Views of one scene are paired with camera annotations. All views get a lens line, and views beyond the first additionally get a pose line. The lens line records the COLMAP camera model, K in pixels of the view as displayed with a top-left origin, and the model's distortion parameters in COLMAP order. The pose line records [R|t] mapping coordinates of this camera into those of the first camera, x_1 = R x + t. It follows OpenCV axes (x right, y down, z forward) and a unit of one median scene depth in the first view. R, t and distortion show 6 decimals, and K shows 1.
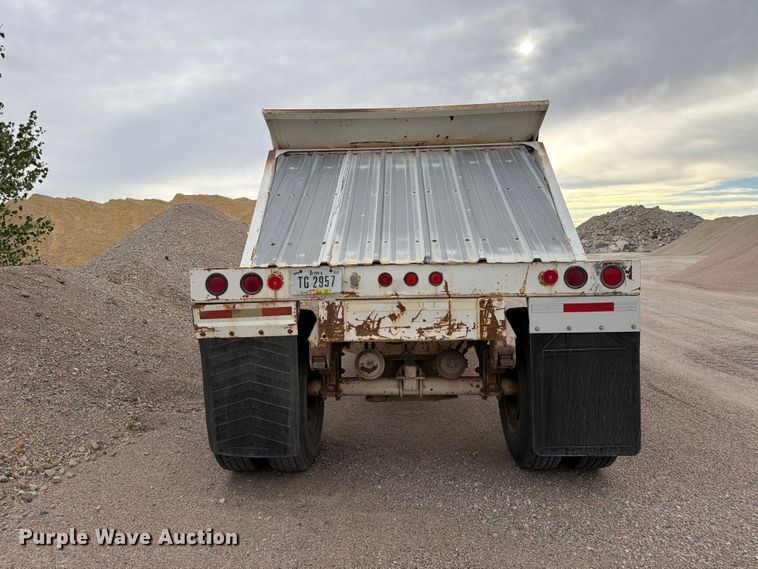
lens RADIAL K [[519.2, 0, 375.3], [0, 519.2, 283.2], [0, 0, 1]] dist [0.138796, -0.148661]
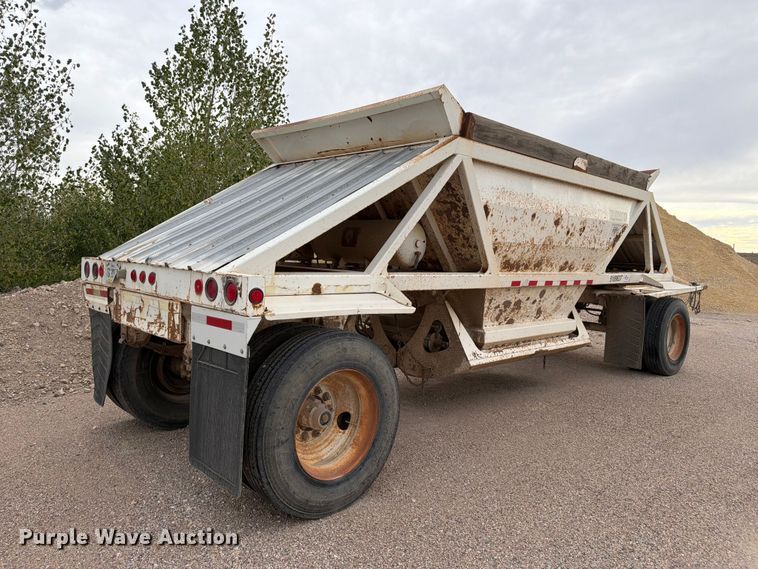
lens RADIAL K [[535.6, 0, 379.0], [0, 535.6, 284.5], [0, 0, 1]] dist [0.091551, -0.132459]
pose [[0.724934, 0.092384, -0.682595, 1.239729], [-0.099788, 0.994597, 0.028633, -0.076720], [0.681552, 0.047357, 0.730235, 0.484142]]
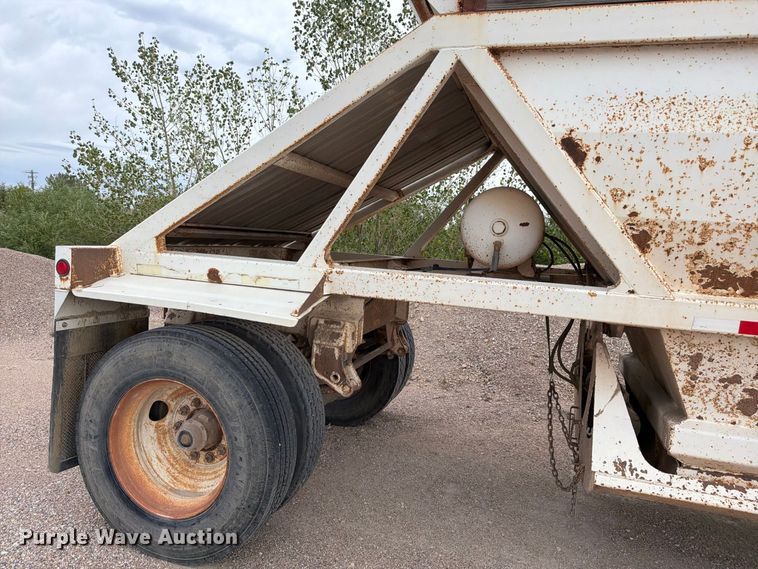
lens RADIAL K [[535.6, 0, 379.0], [0, 535.6, 284.5], [0, 0, 1]] dist [0.091551, -0.132459]
pose [[-0.264276, 0.088388, -0.960388, 1.166469], [-0.123779, 0.984448, 0.124663, -0.151322], [0.956471, 0.151821, -0.249226, 1.678691]]
